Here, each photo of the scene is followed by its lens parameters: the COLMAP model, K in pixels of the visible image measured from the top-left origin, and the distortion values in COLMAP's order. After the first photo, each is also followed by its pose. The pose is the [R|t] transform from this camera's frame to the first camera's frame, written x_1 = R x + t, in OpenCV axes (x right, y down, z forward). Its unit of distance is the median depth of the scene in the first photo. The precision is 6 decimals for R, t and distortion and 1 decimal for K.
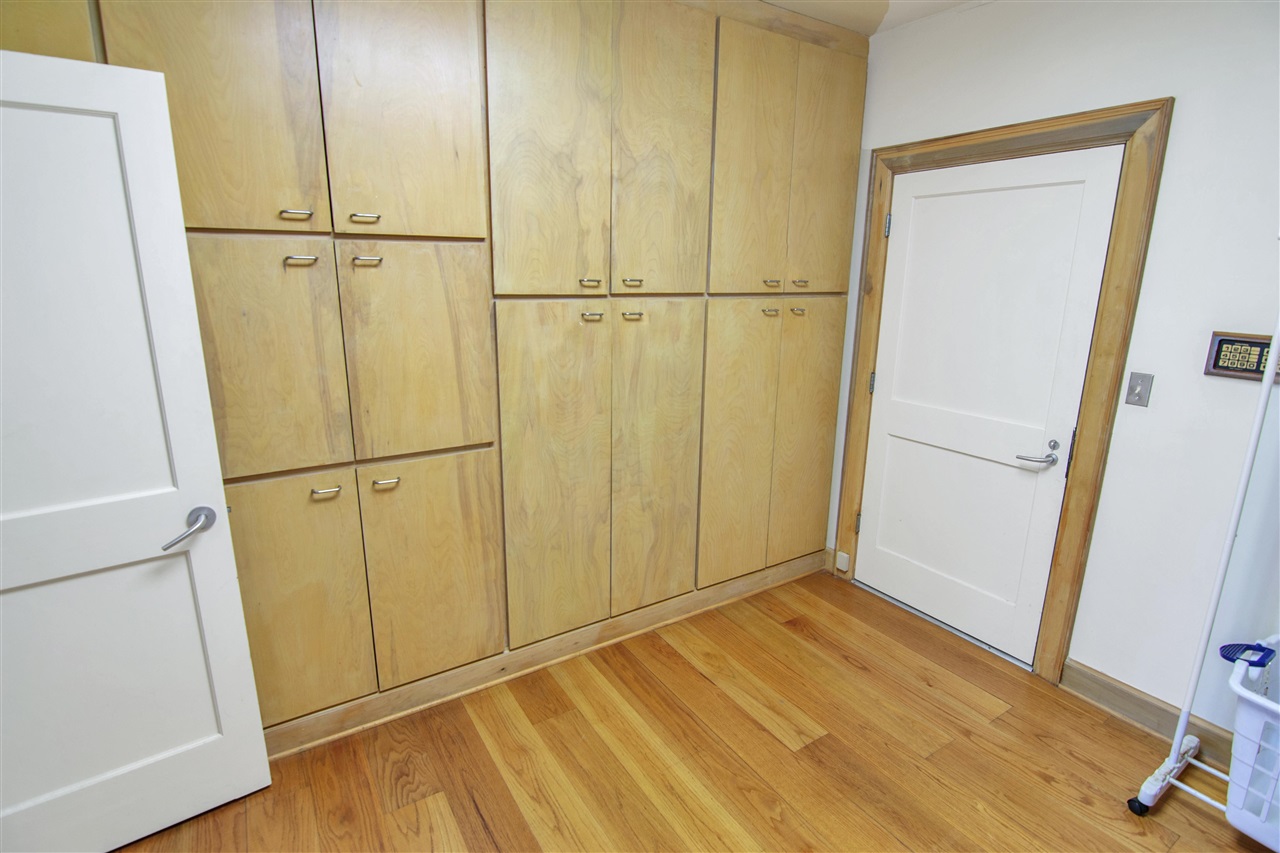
lens RADIAL K [[630.2, 0, 641.2], [0, 630.2, 423.8], [0, 0, 1]] dist [-0.014150, -0.001944]
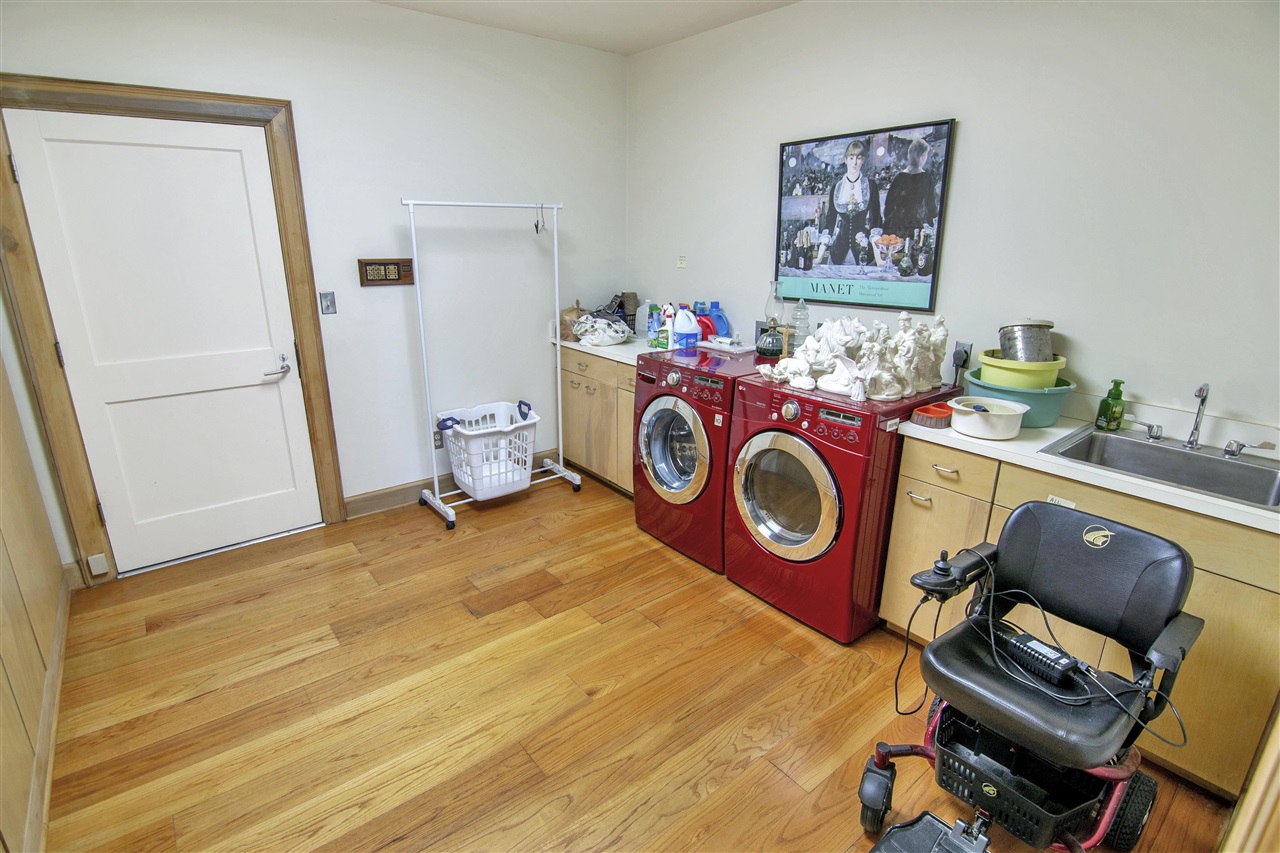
lens RADIAL K [[630.2, 0, 638.9], [0, 630.2, 426.1], [0, 0, 1]] dist [-0.014150, -0.001944]
pose [[-0.100765, -0.311092, 0.945023, -0.667252], [0.223315, 0.918549, 0.326188, -0.091994], [-0.969524, 0.243906, -0.023086, 0.326900]]
